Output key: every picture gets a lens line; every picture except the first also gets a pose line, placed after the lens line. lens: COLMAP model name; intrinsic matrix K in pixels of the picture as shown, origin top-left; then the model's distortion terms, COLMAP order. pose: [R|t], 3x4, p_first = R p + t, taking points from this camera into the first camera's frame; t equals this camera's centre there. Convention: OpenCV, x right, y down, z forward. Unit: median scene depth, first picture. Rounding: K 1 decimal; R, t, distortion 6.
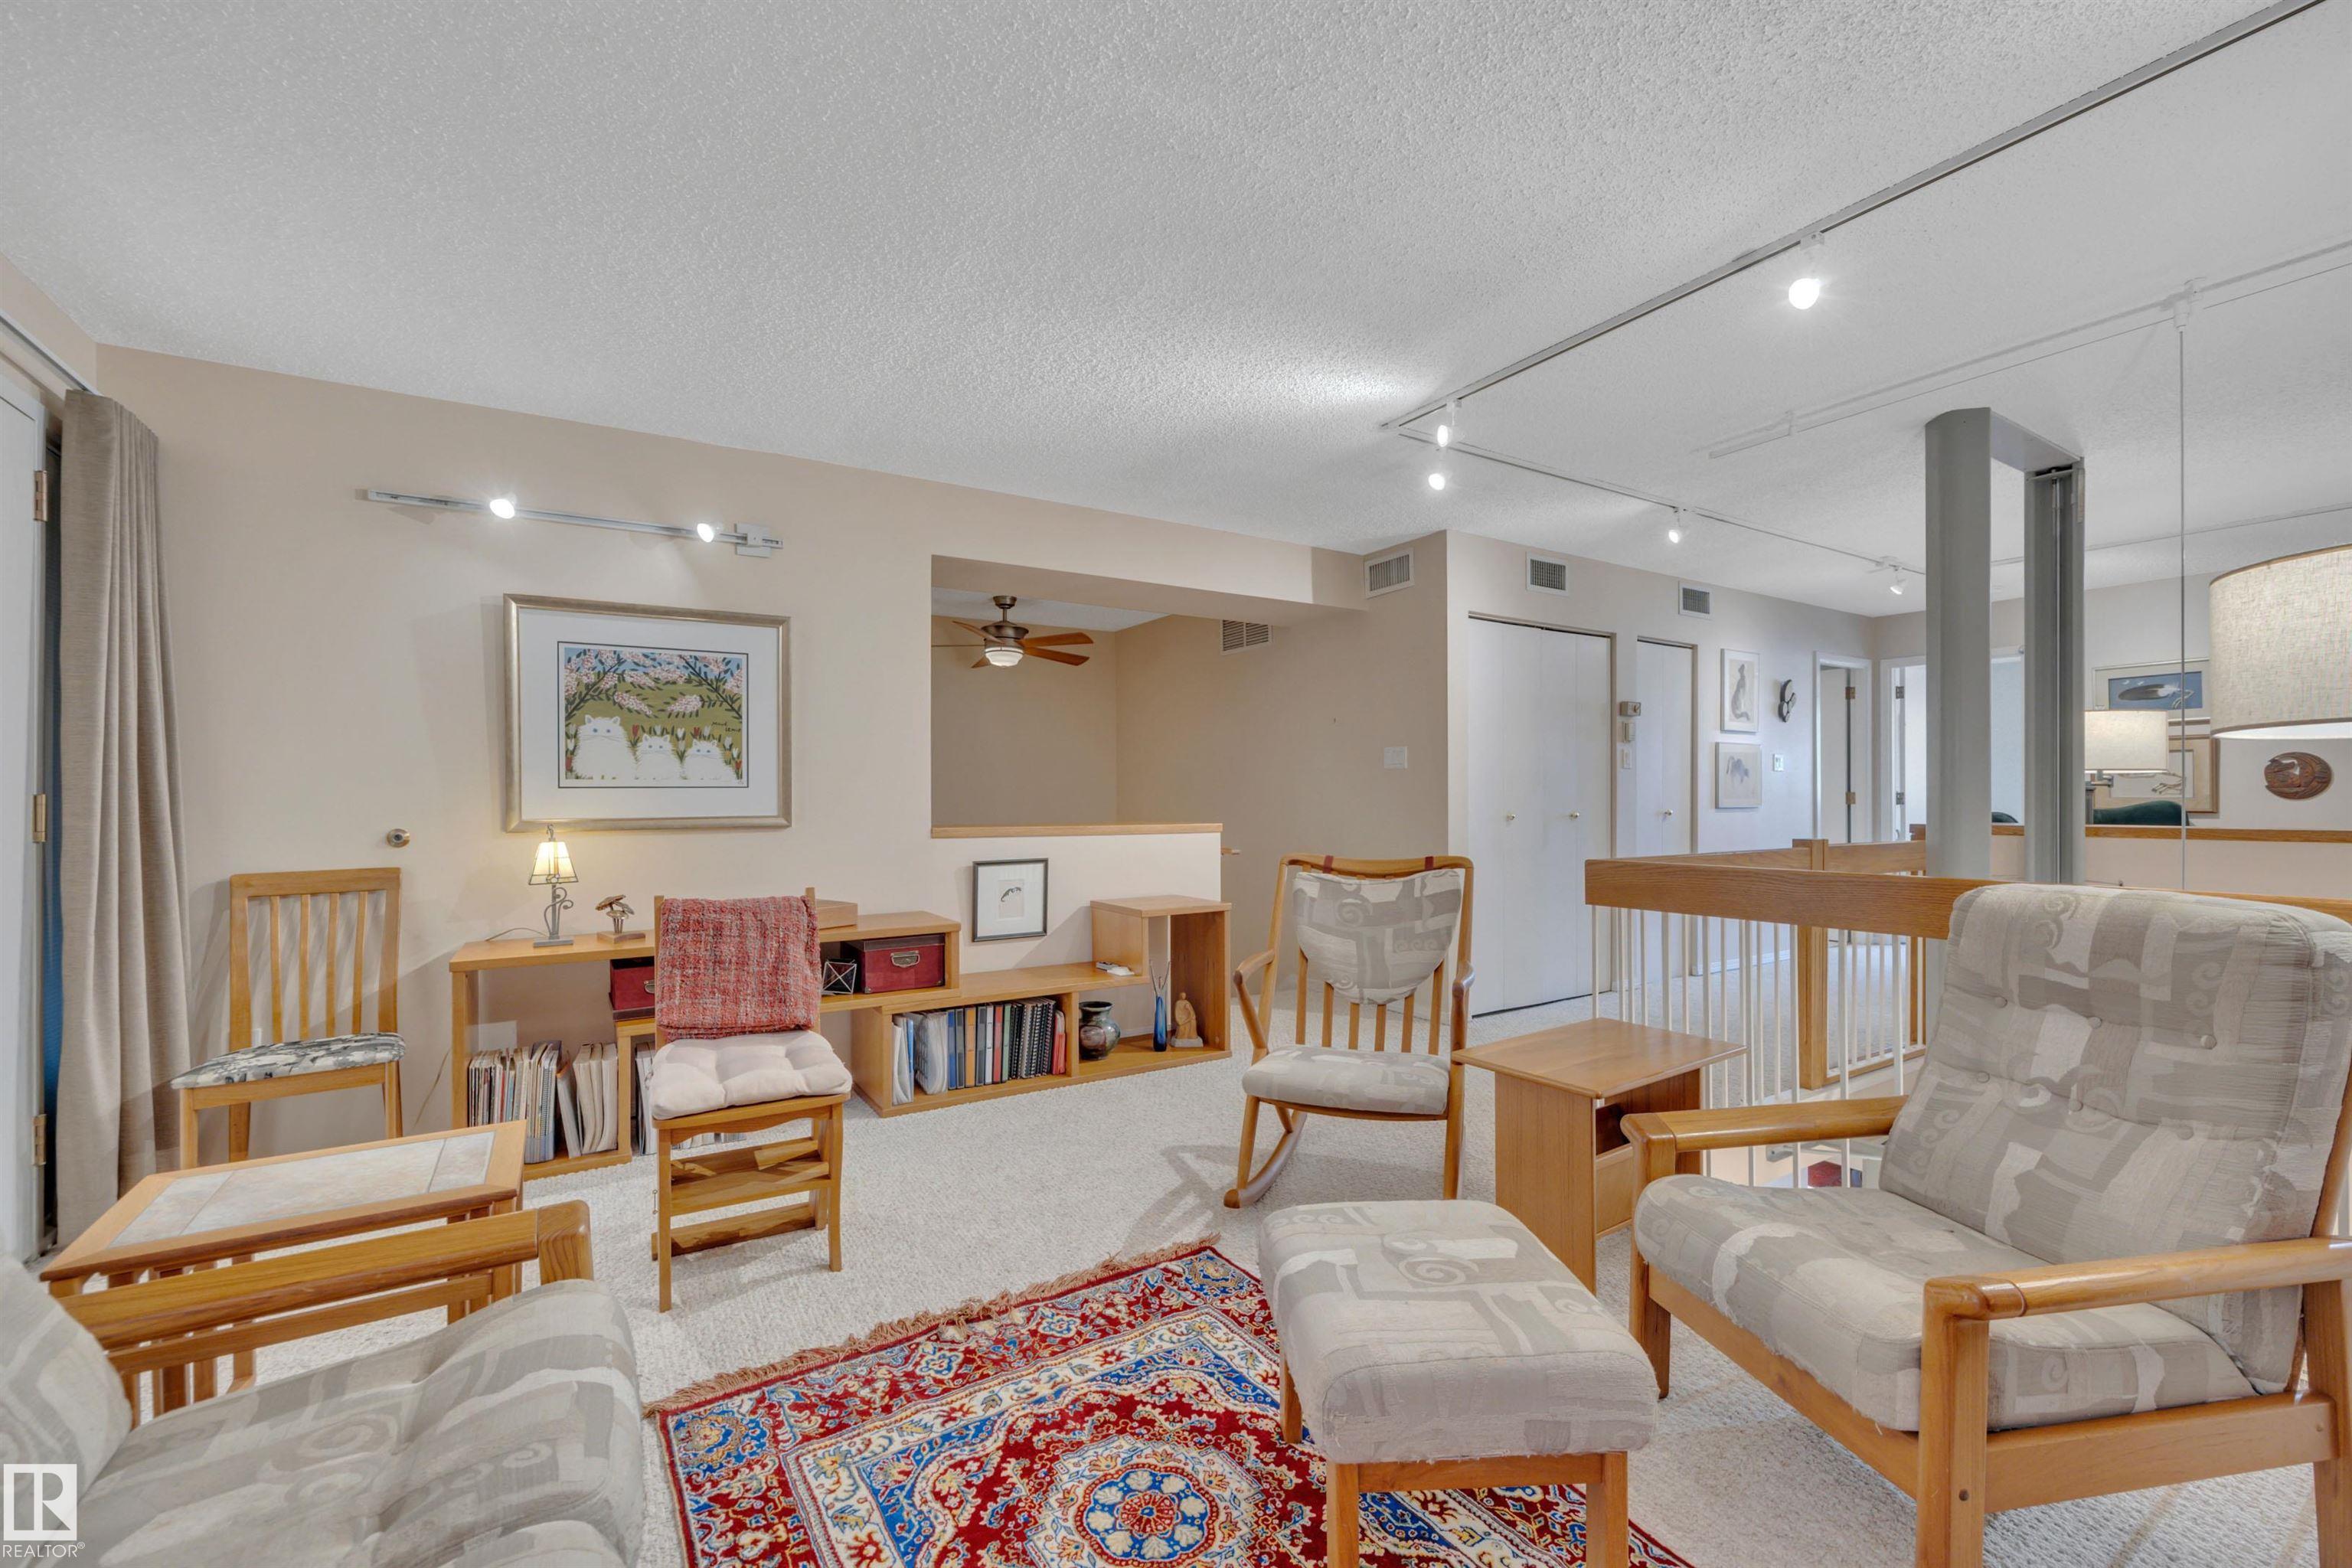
lens RADIAL K [[986.0, 0, 1174.1], [0, 986.0, 794.3], [0, 0, 1]] dist [0.002669, 0.000186]
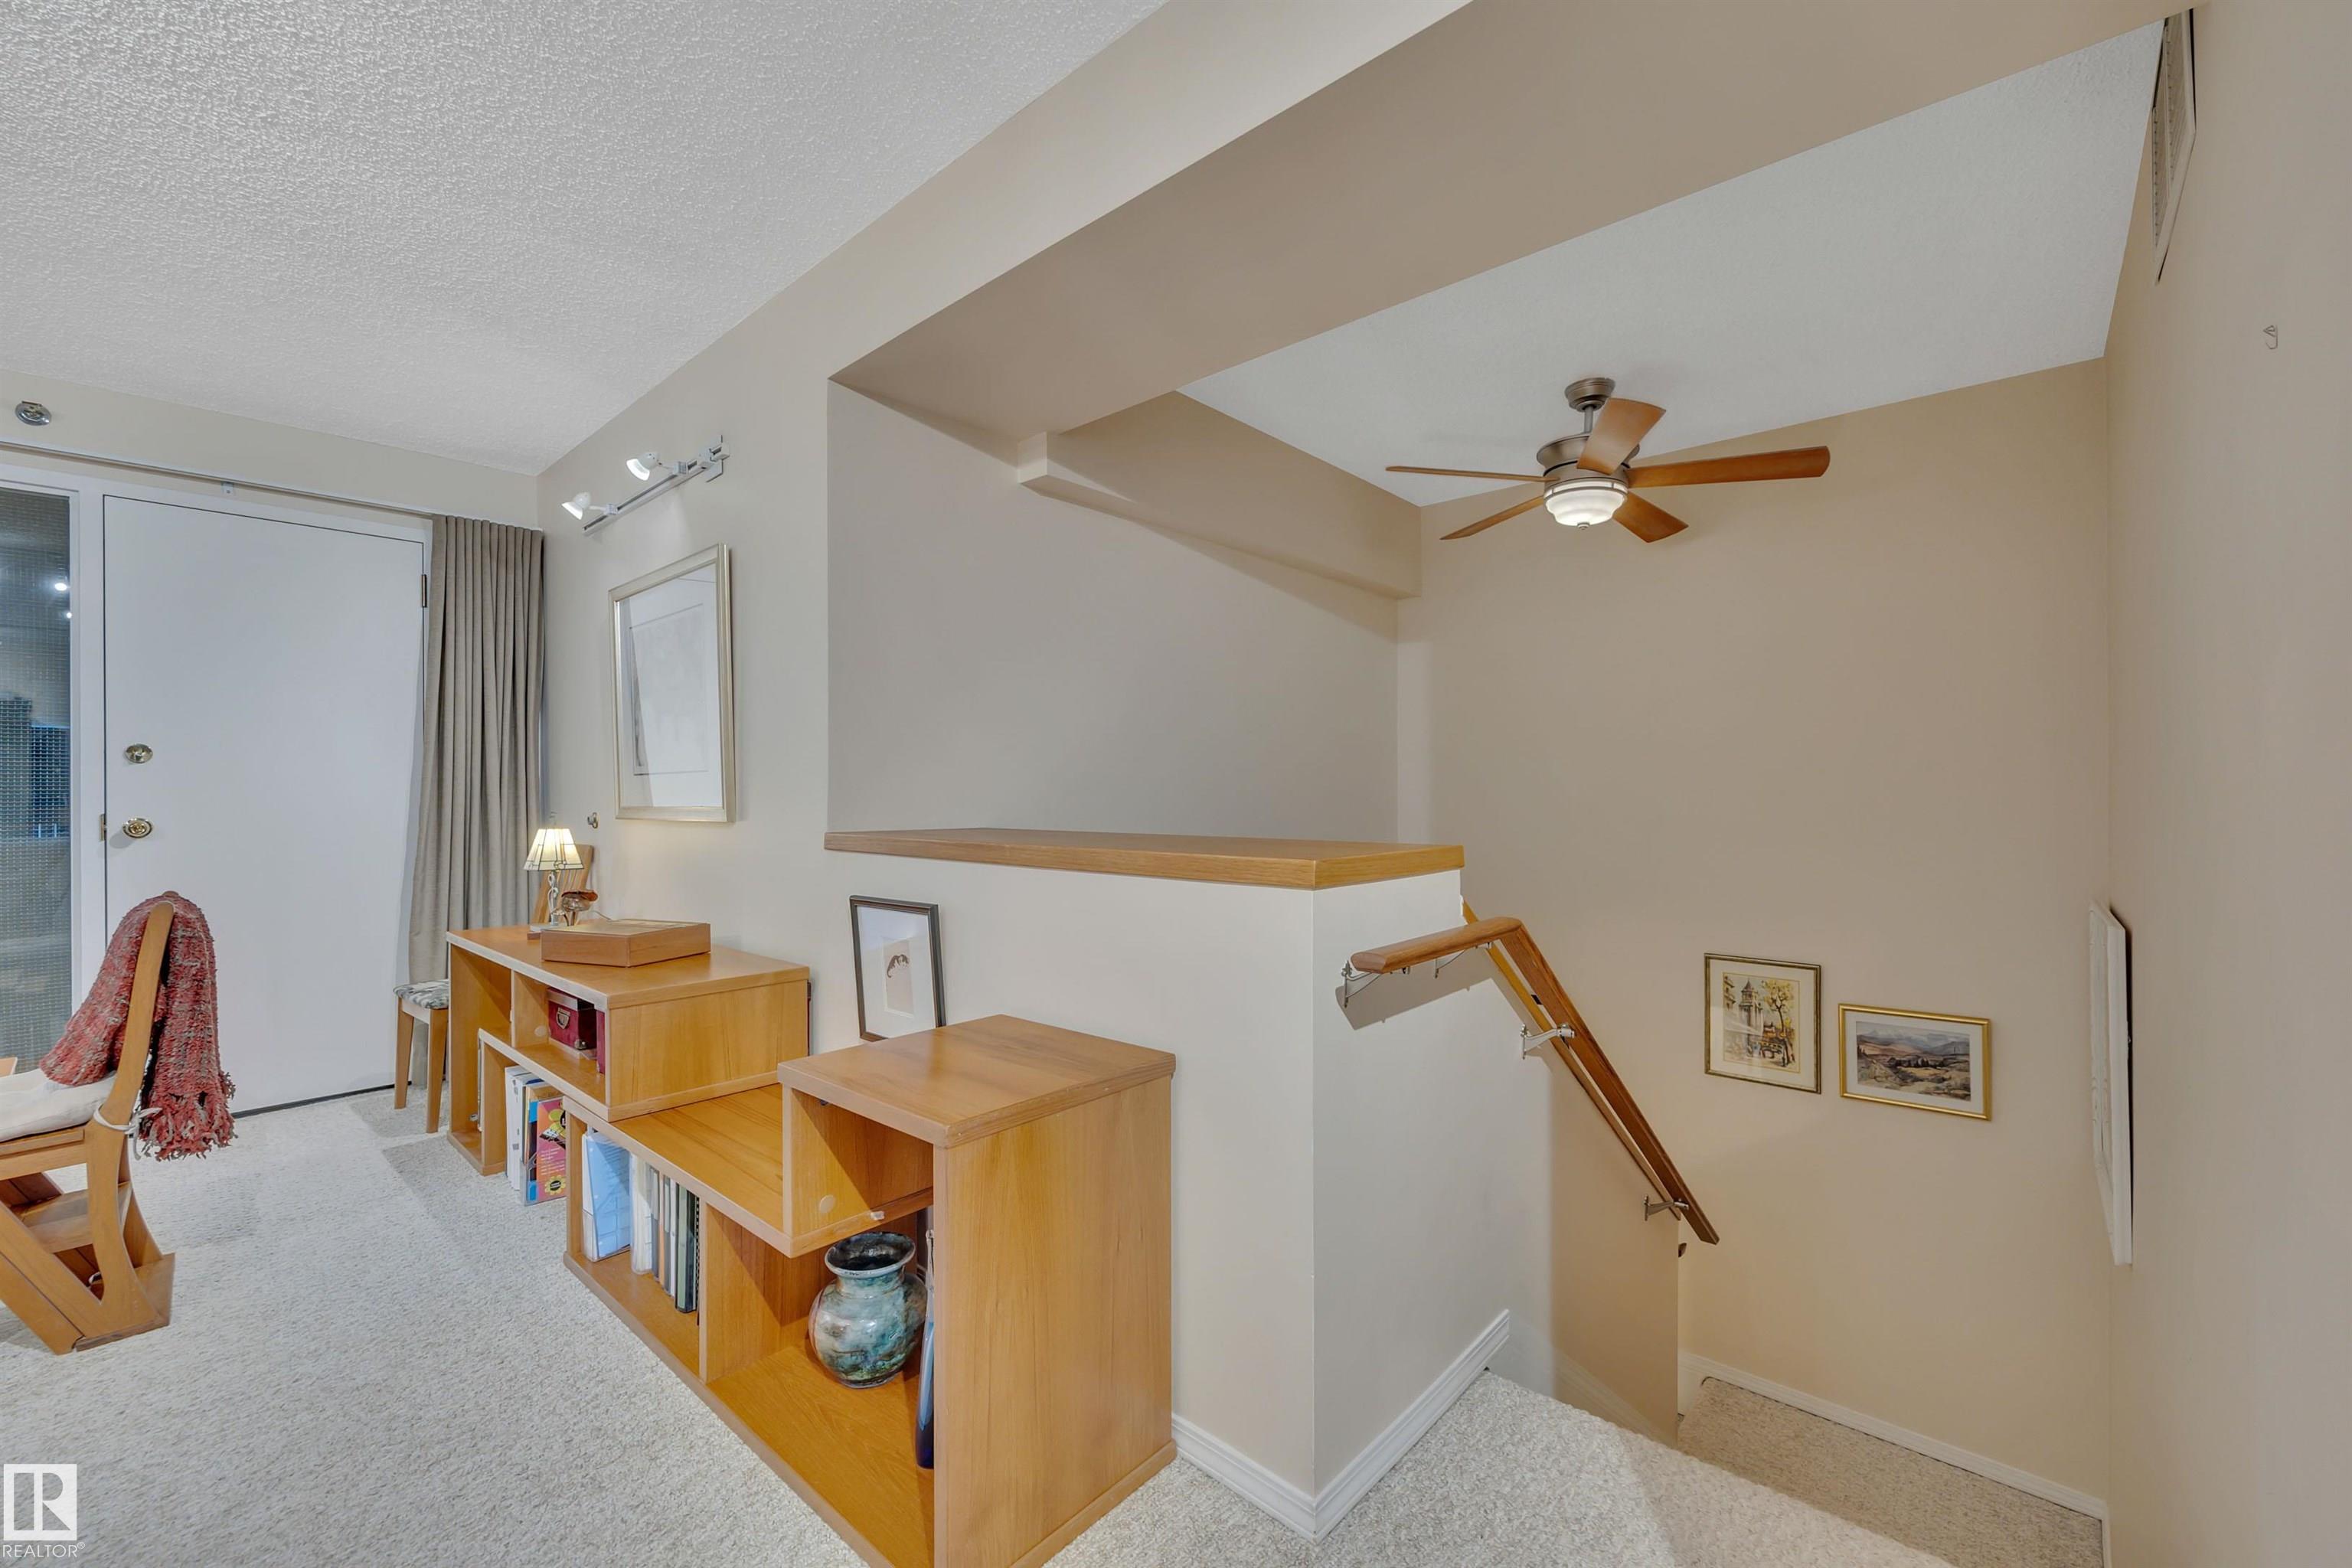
lens RADIAL K [[941.5, 0, 1174.8], [0, 941.5, 790.2], [0, 0, 1]] dist [0.000214, 0.000109]
pose [[0.289708, -0.000210, -0.957115, 0.863698], [0.006053, 0.999980, 0.001613, 0.015392], [0.957096, -0.006261, 0.289703, 2.358936]]
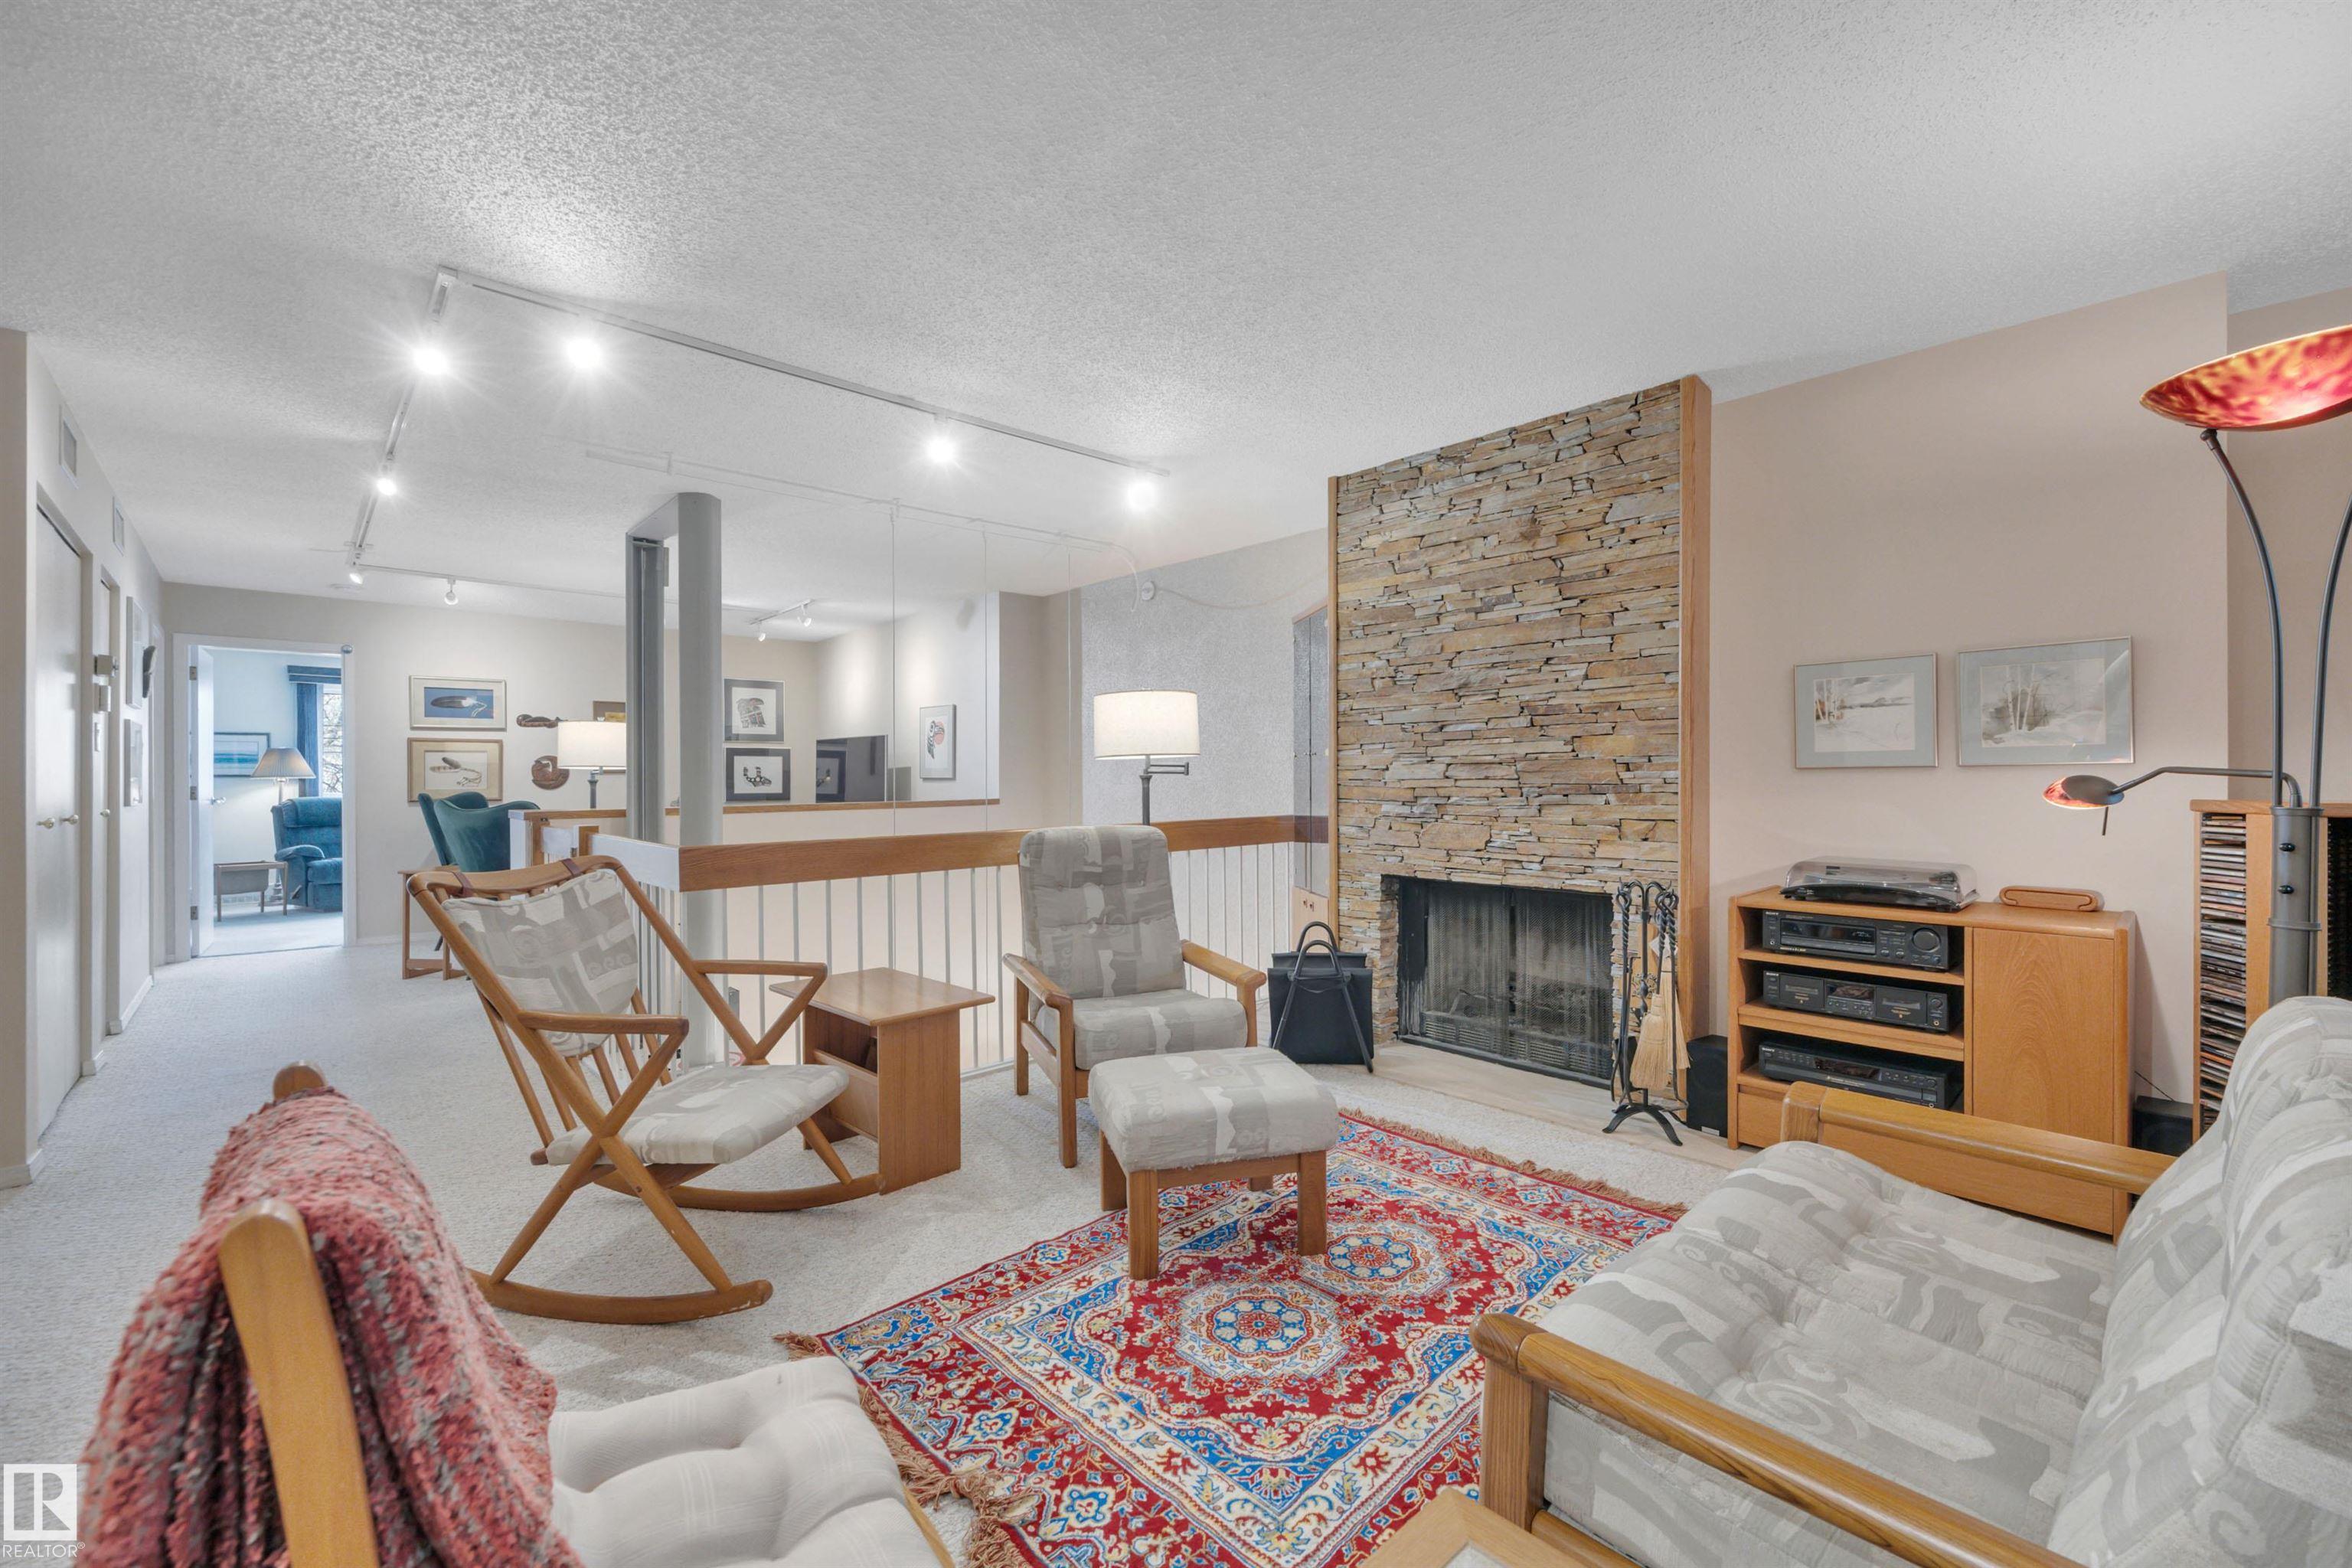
lens RADIAL K [[960.2, 0, 1175.8], [0, 960.2, 773.0], [0, 0, 1]] dist [0.001114, 0.000058]
pose [[-0.203774, 0.014055, 0.978917, -1.118883], [0.004226, 0.999900, -0.013476, 0.008297], [-0.979009, 0.001391, -0.203814, 1.208247]]
